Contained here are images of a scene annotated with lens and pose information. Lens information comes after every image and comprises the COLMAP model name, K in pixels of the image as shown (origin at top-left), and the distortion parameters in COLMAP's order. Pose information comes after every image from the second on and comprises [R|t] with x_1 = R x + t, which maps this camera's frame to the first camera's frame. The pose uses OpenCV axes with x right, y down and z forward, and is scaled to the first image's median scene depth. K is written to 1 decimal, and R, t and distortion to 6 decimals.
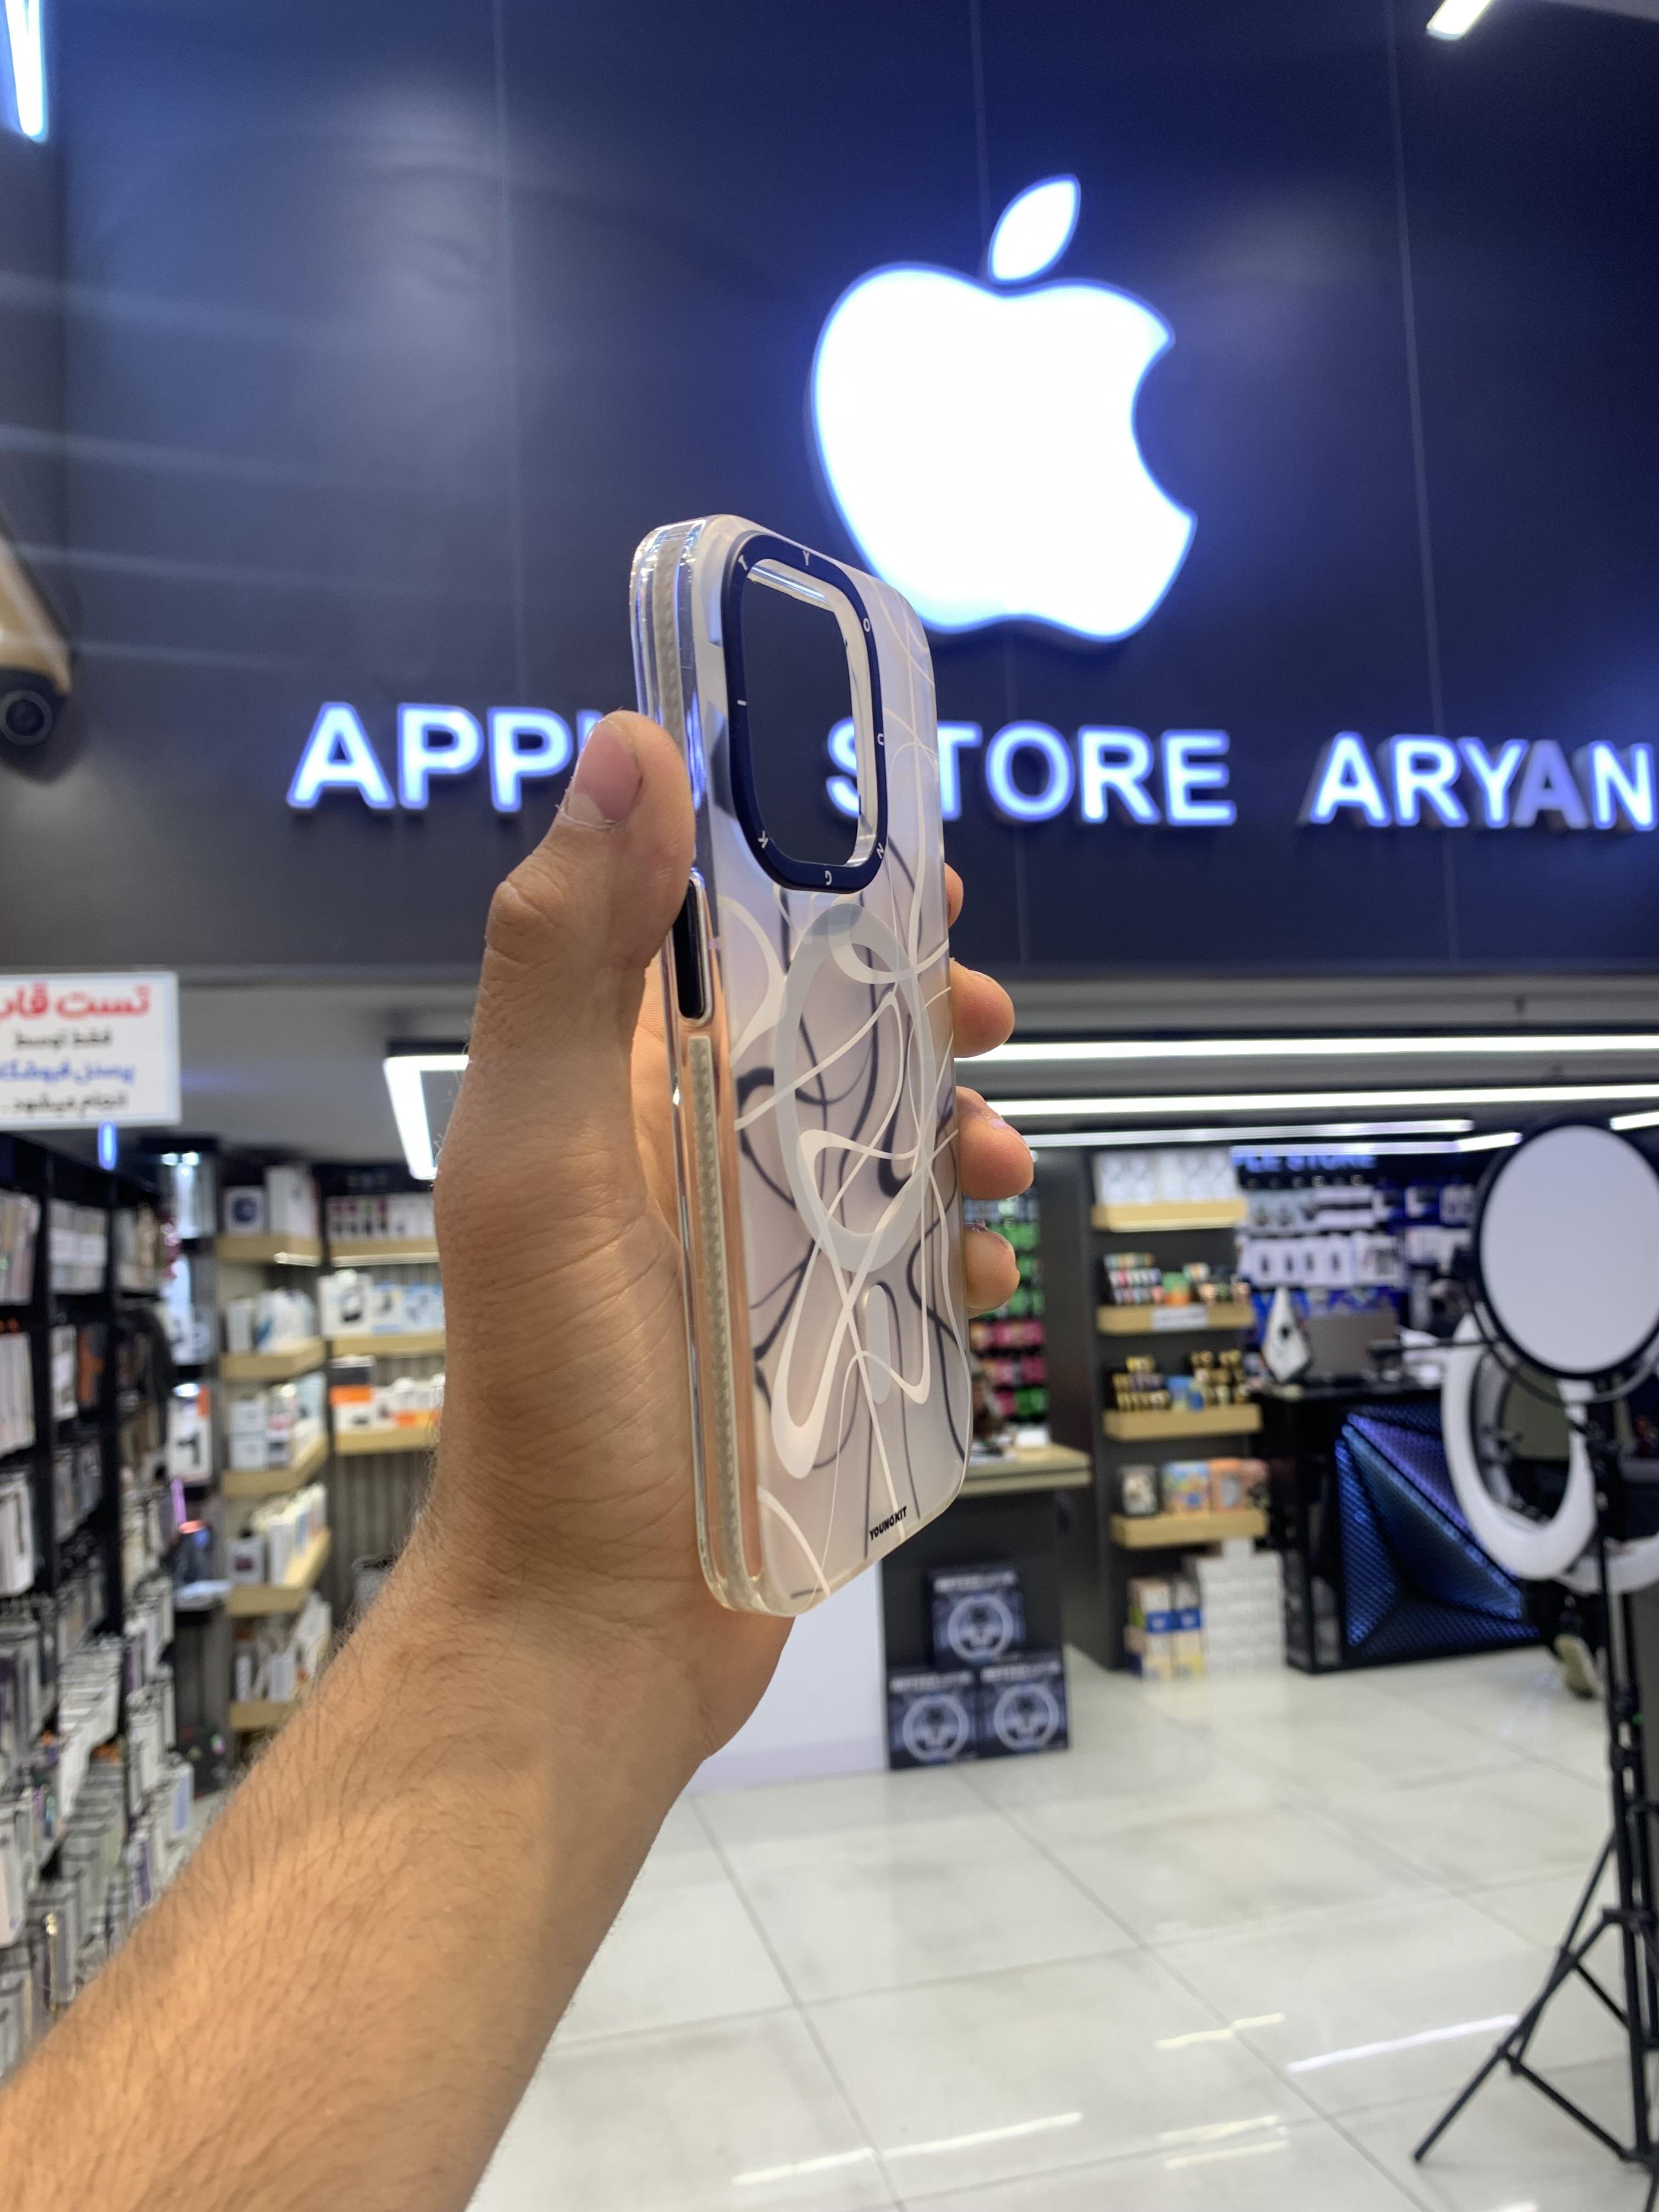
lens RADIAL K [[1751.6, 0, 907.6], [0, 1751.6, 1128.5], [0, 0, 1]] dist [-0.023670, 0.007770]
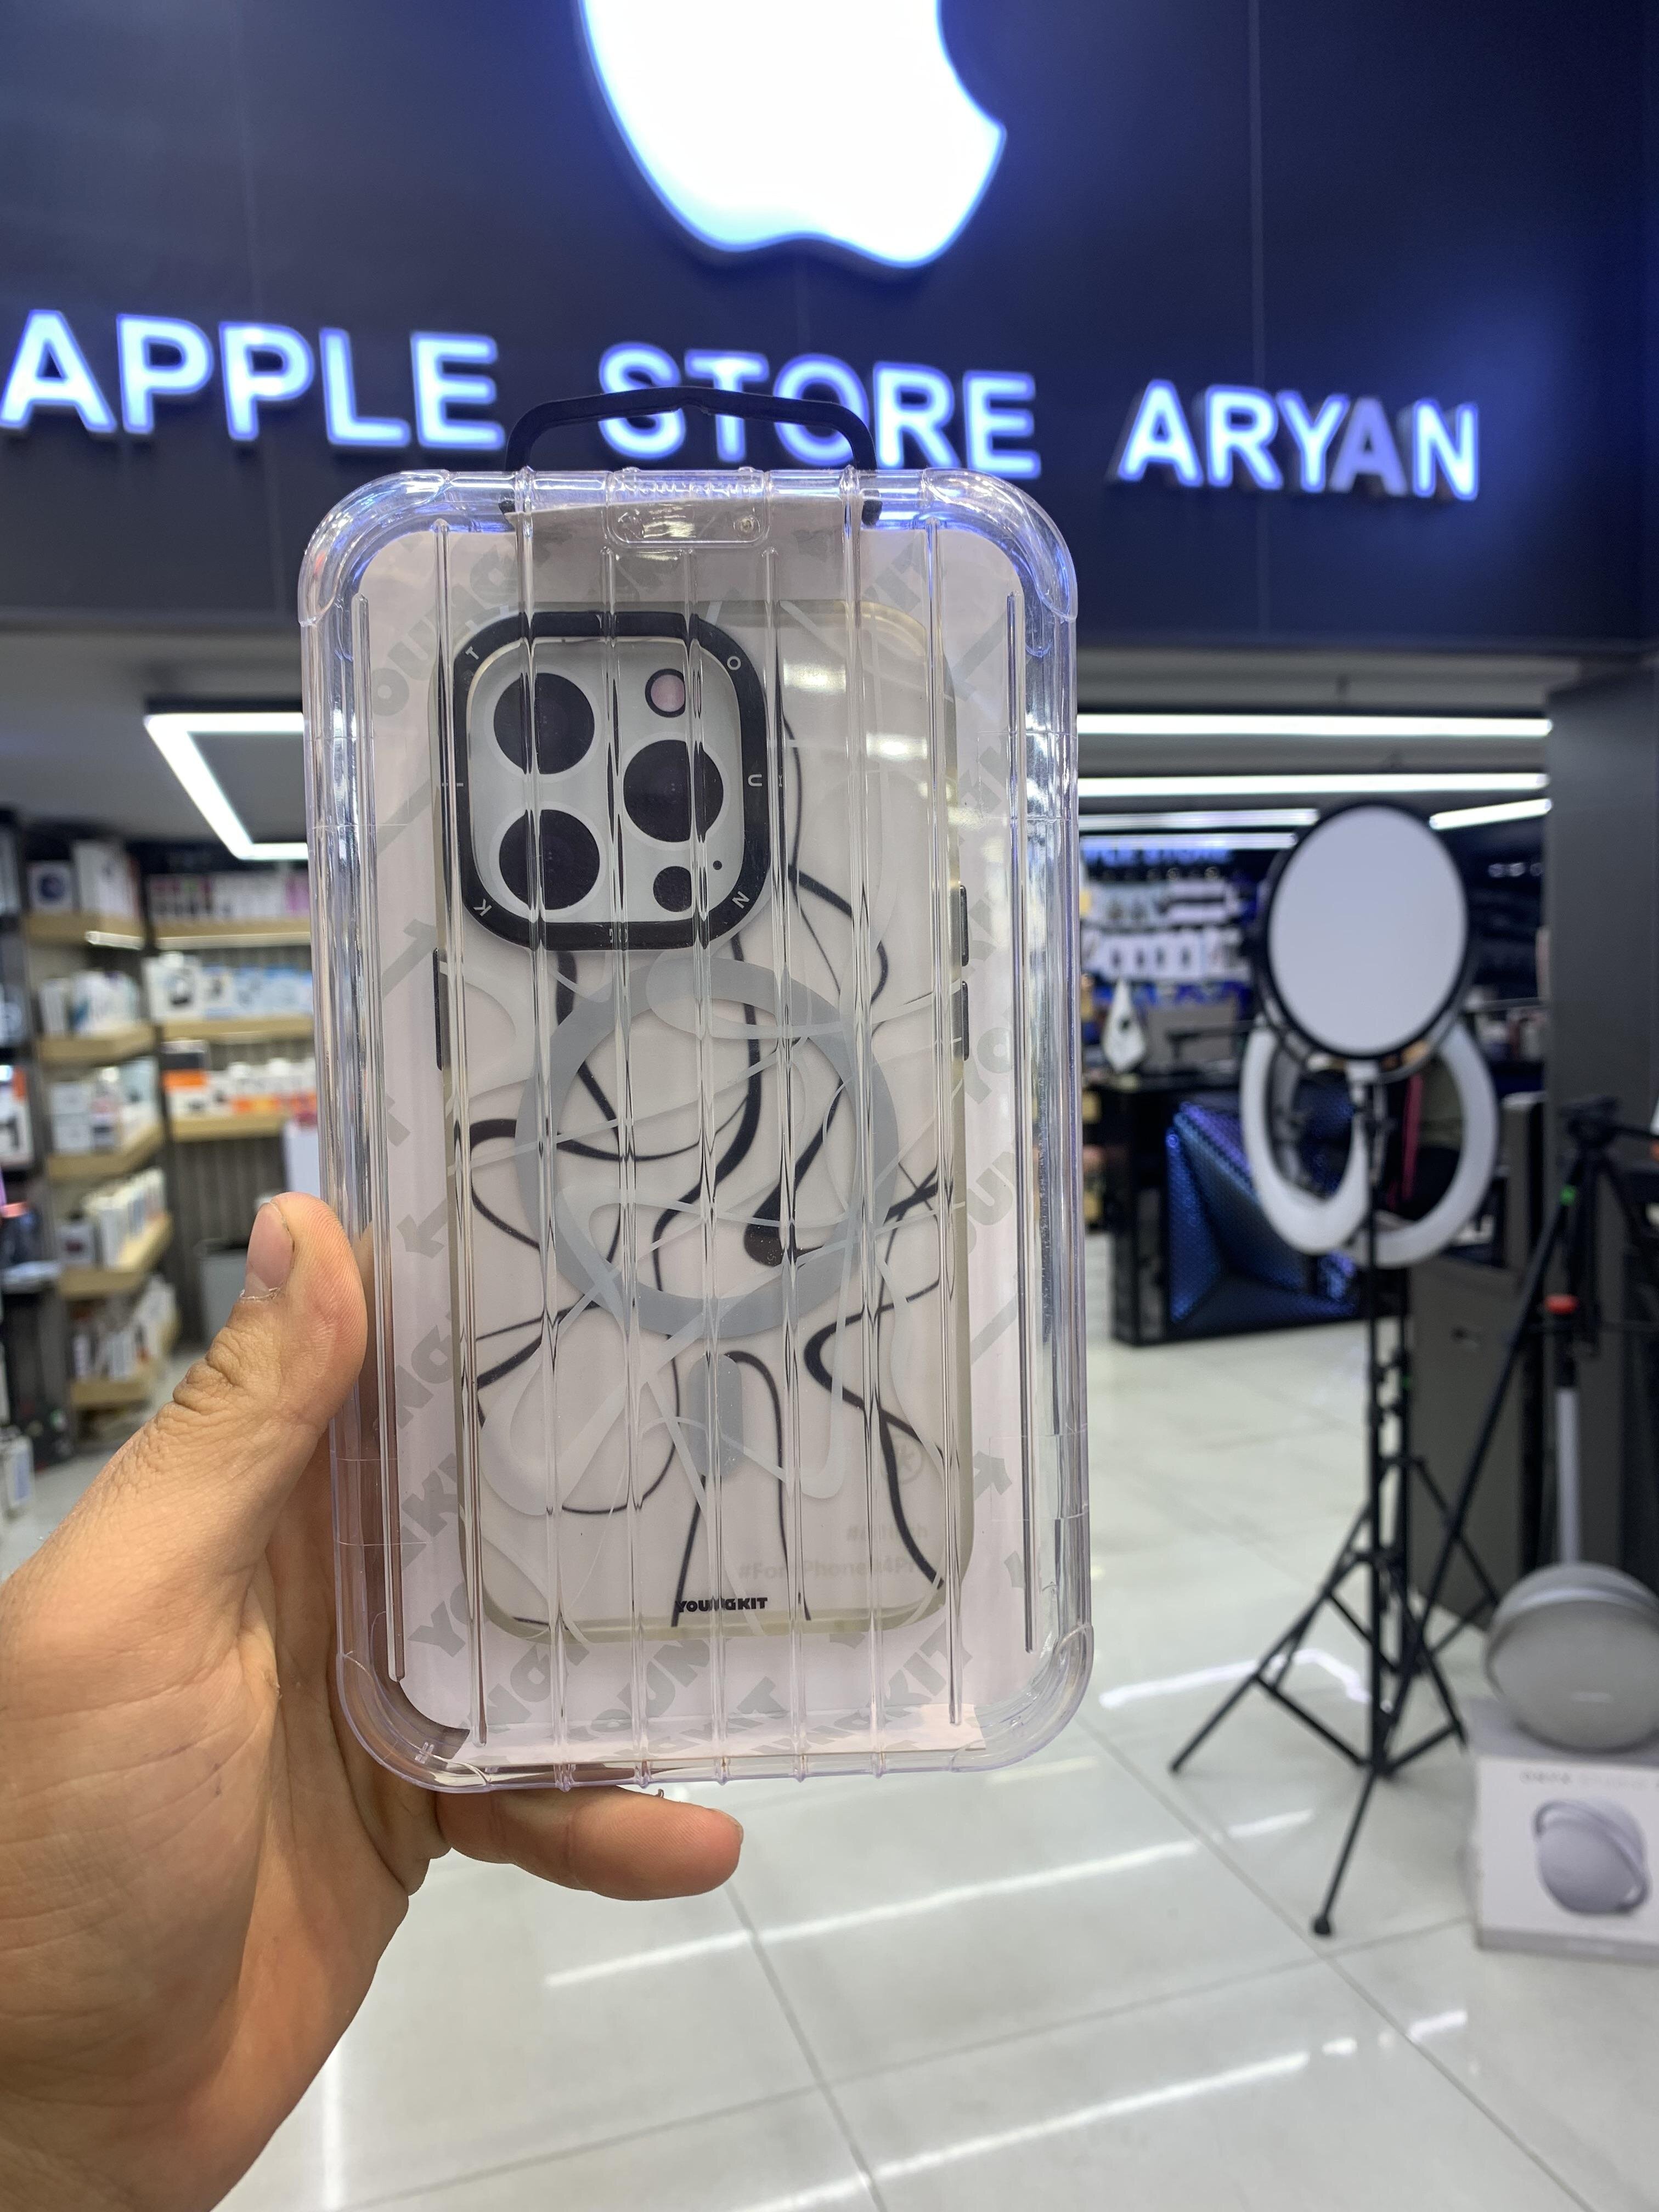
lens RADIAL K [[1751.6, 0, 915.2], [0, 1751.6, 1149.2], [0, 0, 1]] dist [-0.023670, 0.007770]
pose [[0.997587, 0.001947, 0.069394, 0.052039], [-0.014643, 0.983018, 0.182926, 0.011277], [-0.067860, -0.183500, 0.980675, 0.005433]]
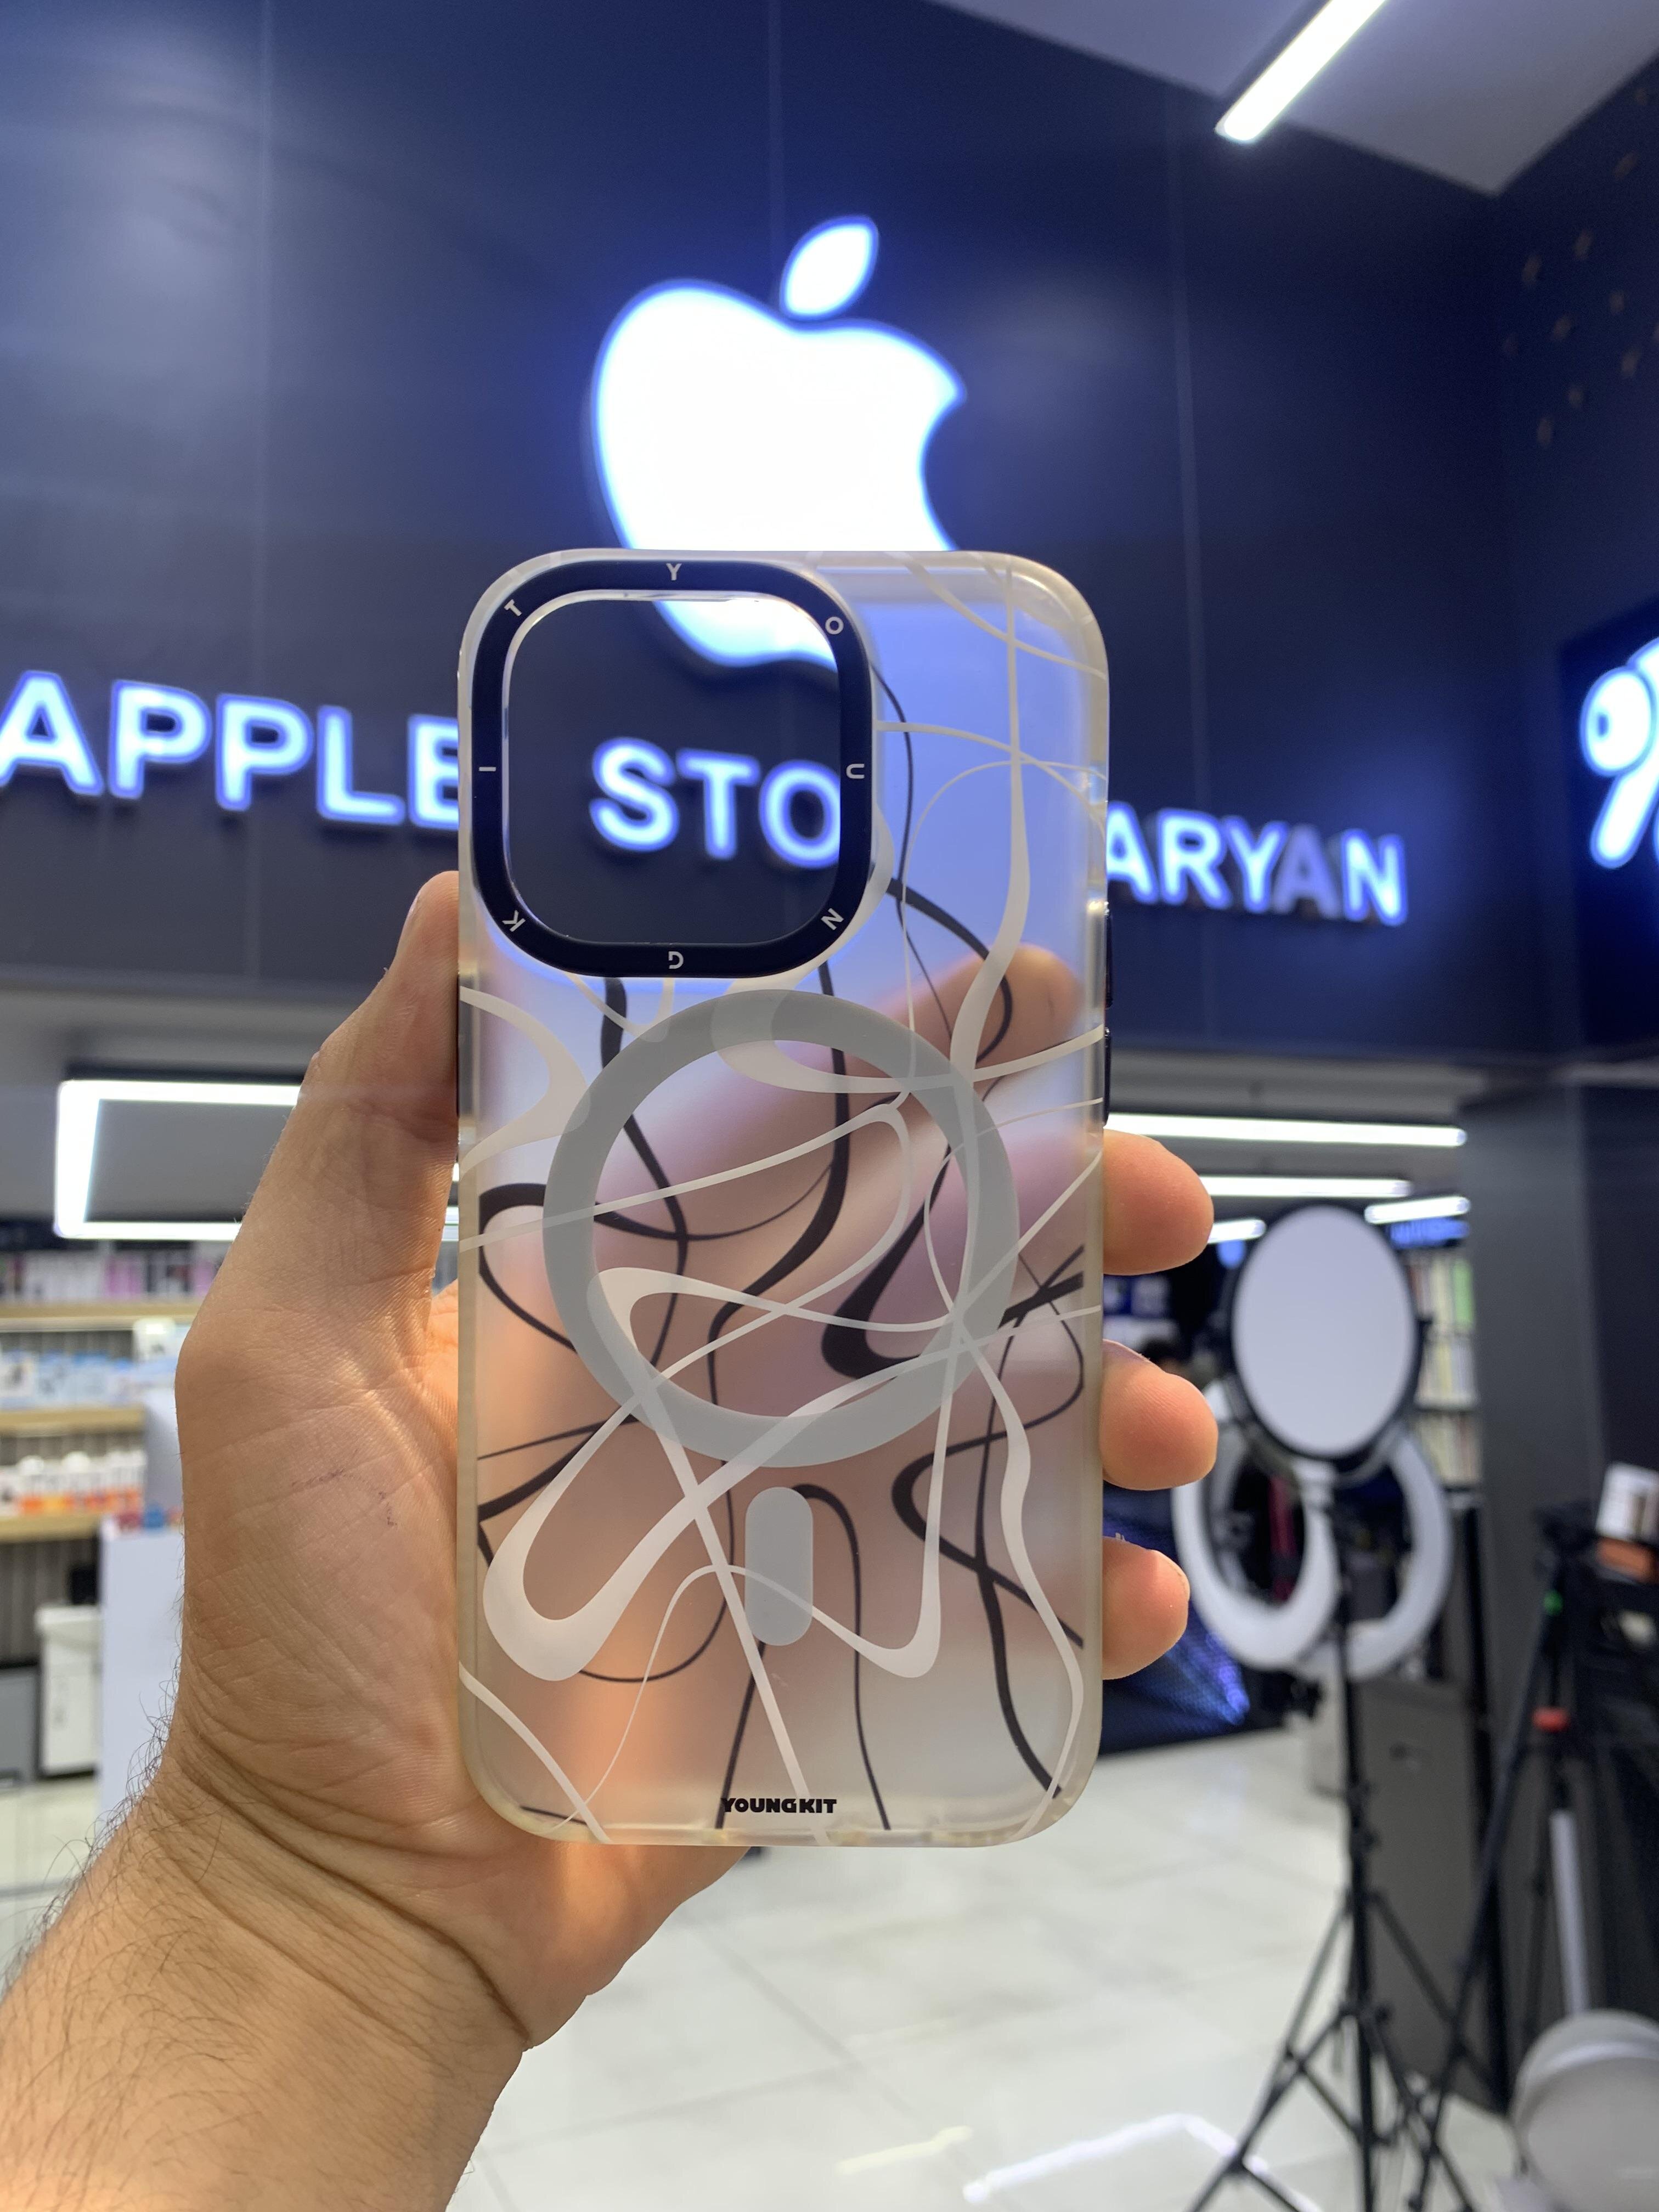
lens RADIAL K [[1751.6, 0, 914.7], [0, 1751.6, 1130.9], [0, 0, 1]] dist [-0.023670, 0.007770]
pose [[0.981067, 0.045090, 0.188347, -0.040334], [-0.035251, 0.997849, -0.055264, 0.017814], [-0.190434, 0.047578, 0.980546, 0.052685]]
